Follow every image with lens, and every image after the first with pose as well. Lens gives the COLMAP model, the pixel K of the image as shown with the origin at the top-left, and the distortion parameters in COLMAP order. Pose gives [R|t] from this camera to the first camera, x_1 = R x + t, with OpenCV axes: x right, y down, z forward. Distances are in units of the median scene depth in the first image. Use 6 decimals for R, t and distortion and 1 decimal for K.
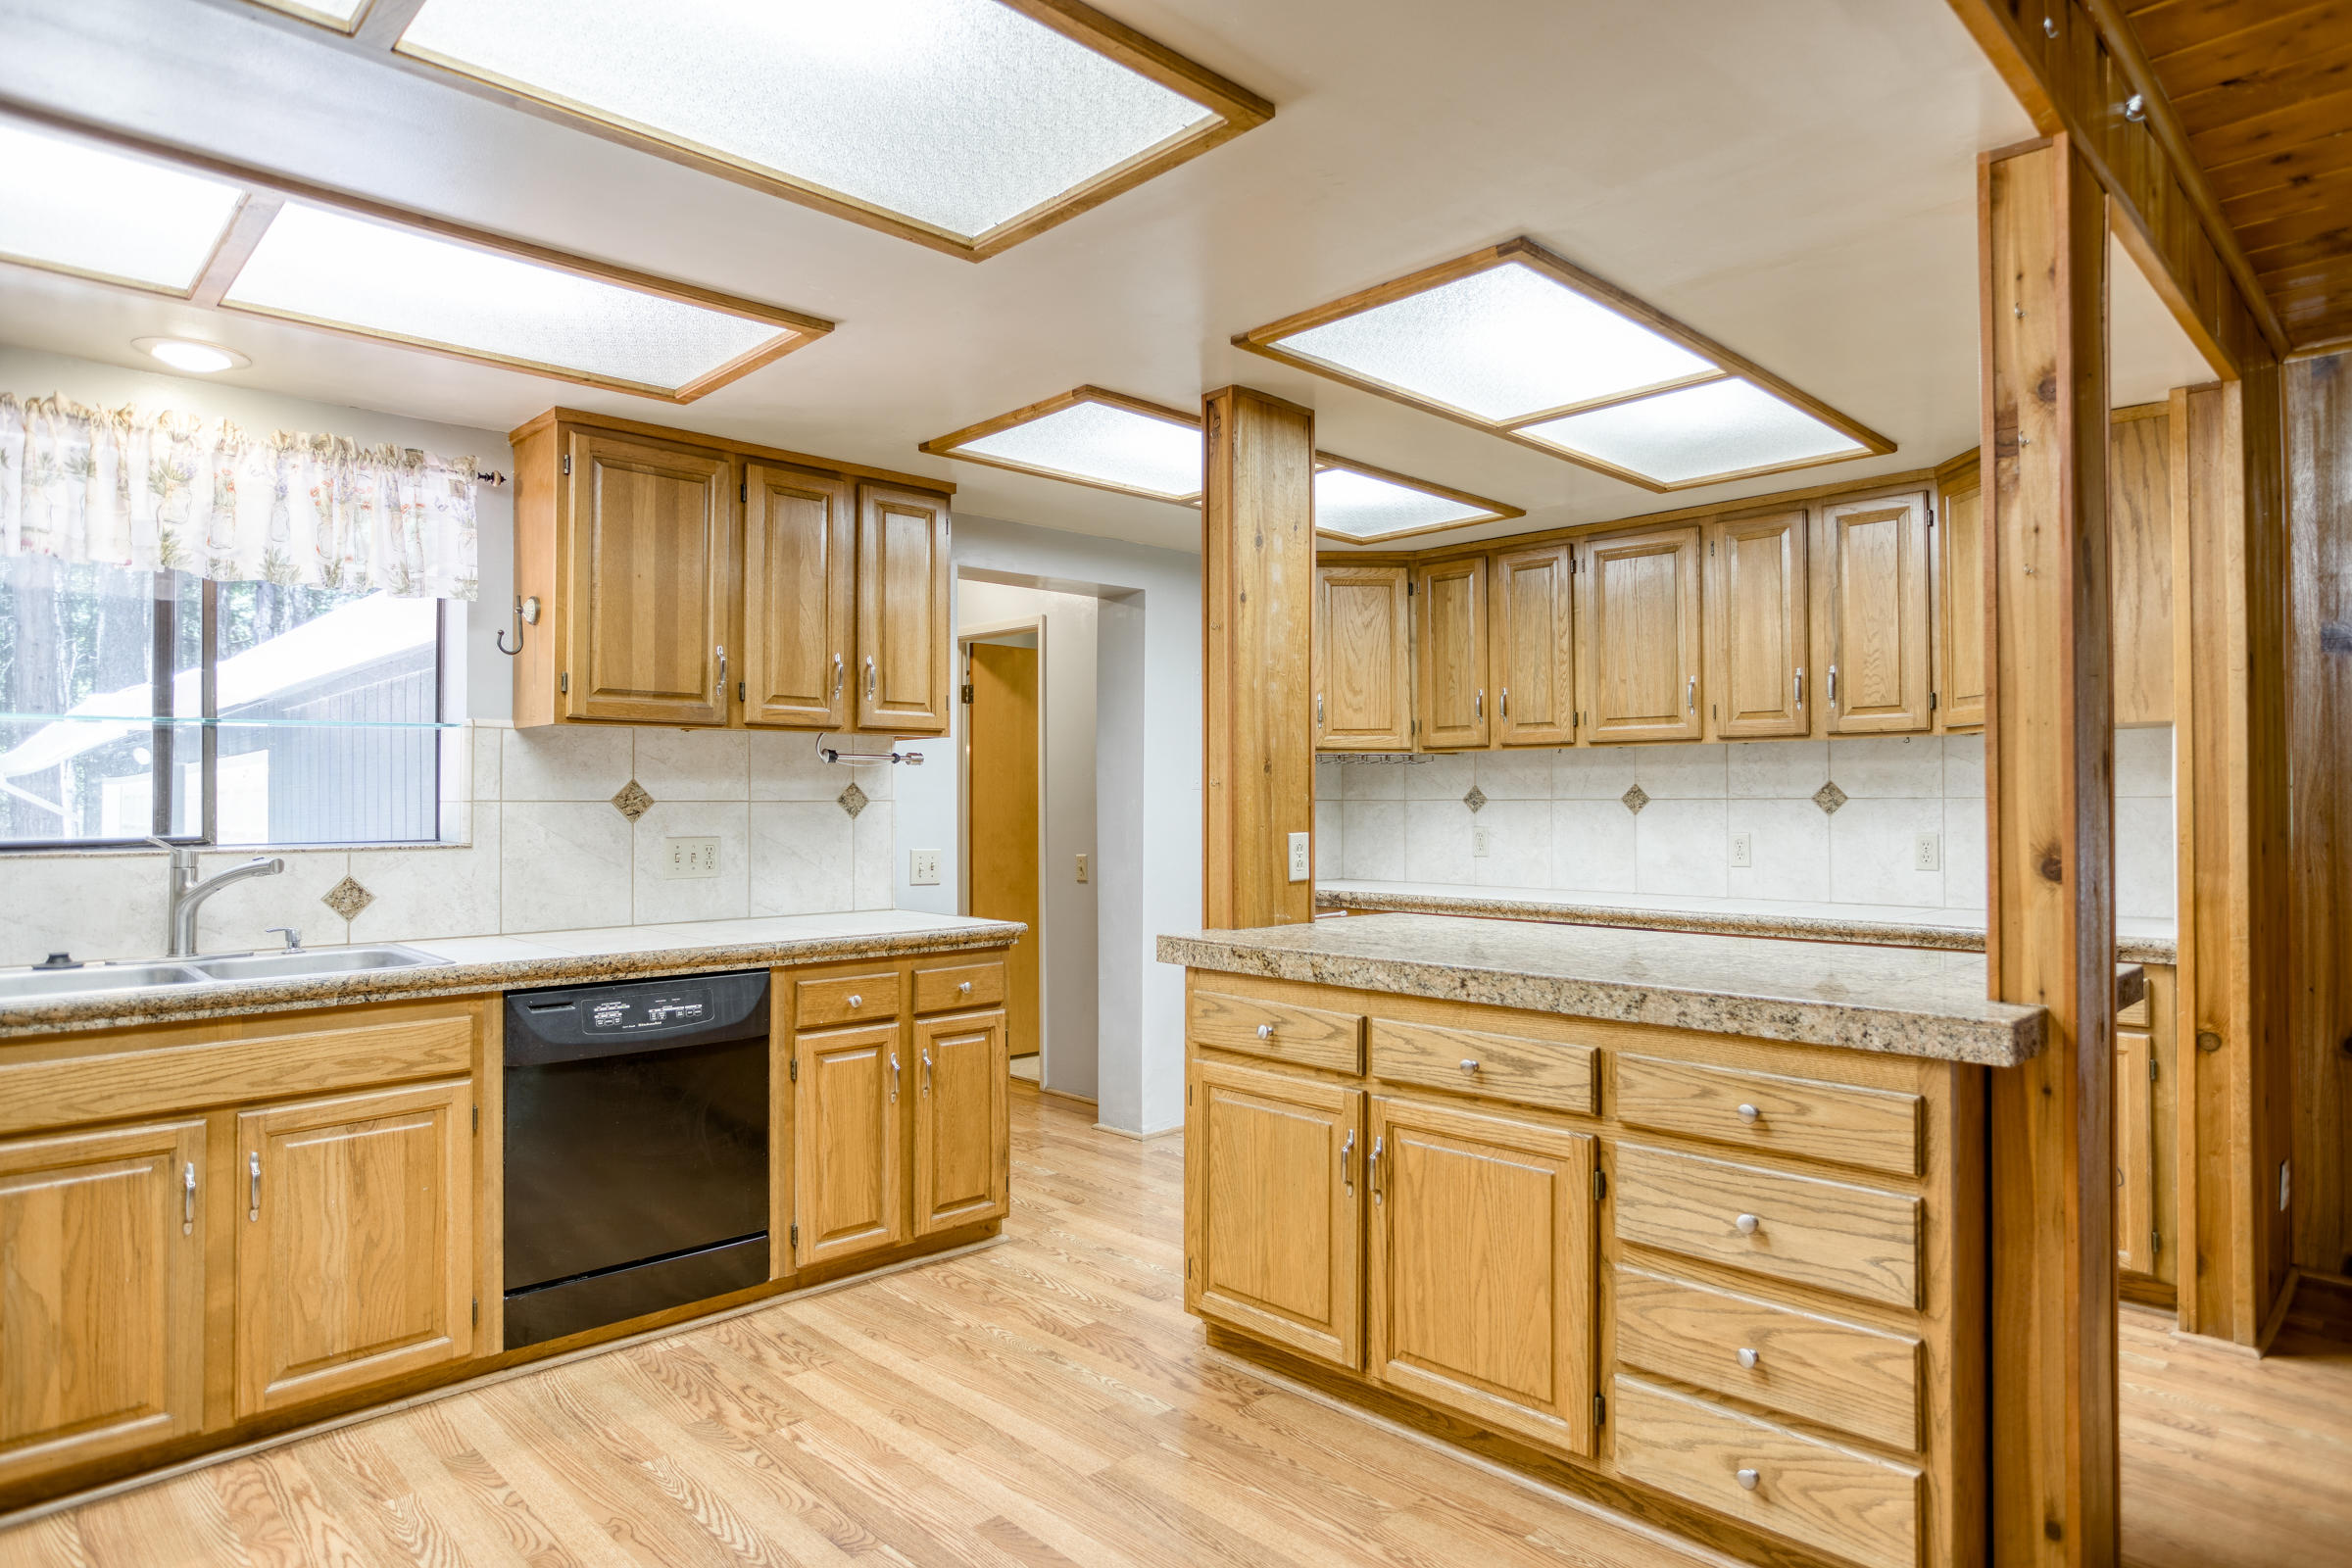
lens RADIAL K [[1344.4, 0, 1249.3], [0, 1344.4, 769.8], [0, 0, 1]] dist [-0.041715, 0.027280]
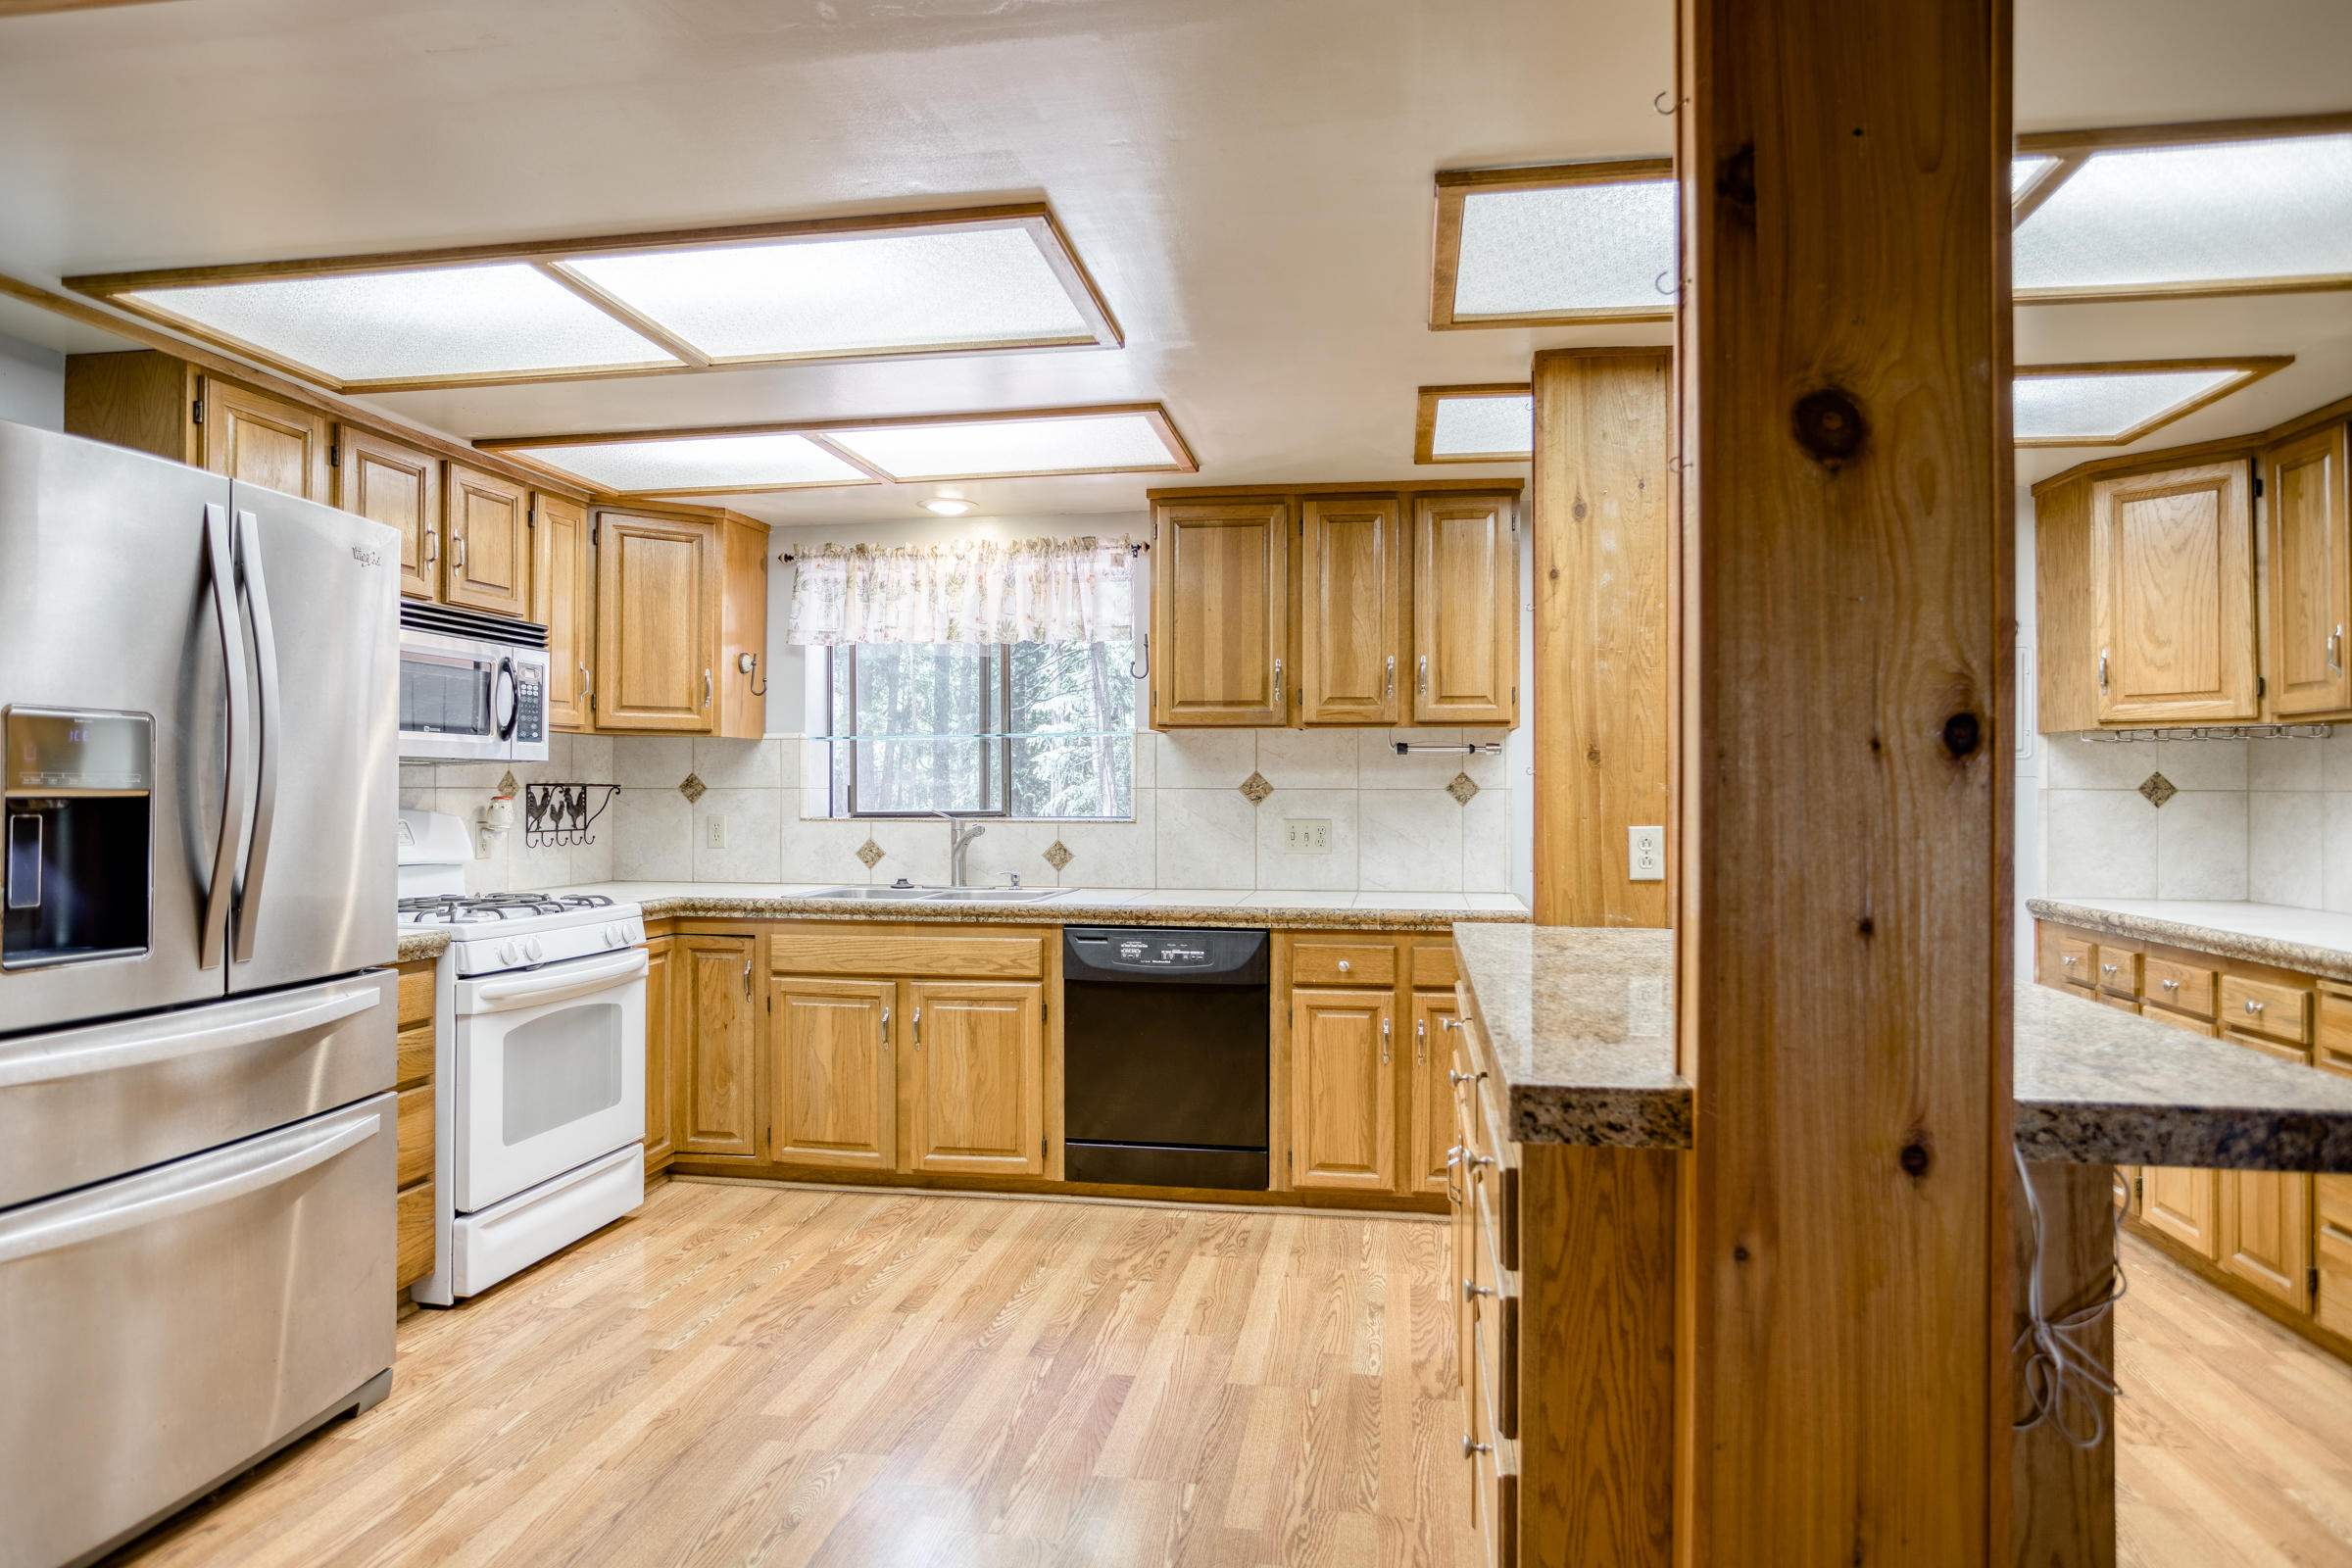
lens RADIAL K [[1344.4, 0, 1094.2], [0, 1344.4, 773.0], [0, 0, 1]] dist [-0.041715, 0.027280]
pose [[0.581158, -0.005599, -0.813771, 0.512469], [0.015070, 0.999879, 0.003883, 0.002042], [0.813651, -0.014520, 0.581172, 0.174035]]
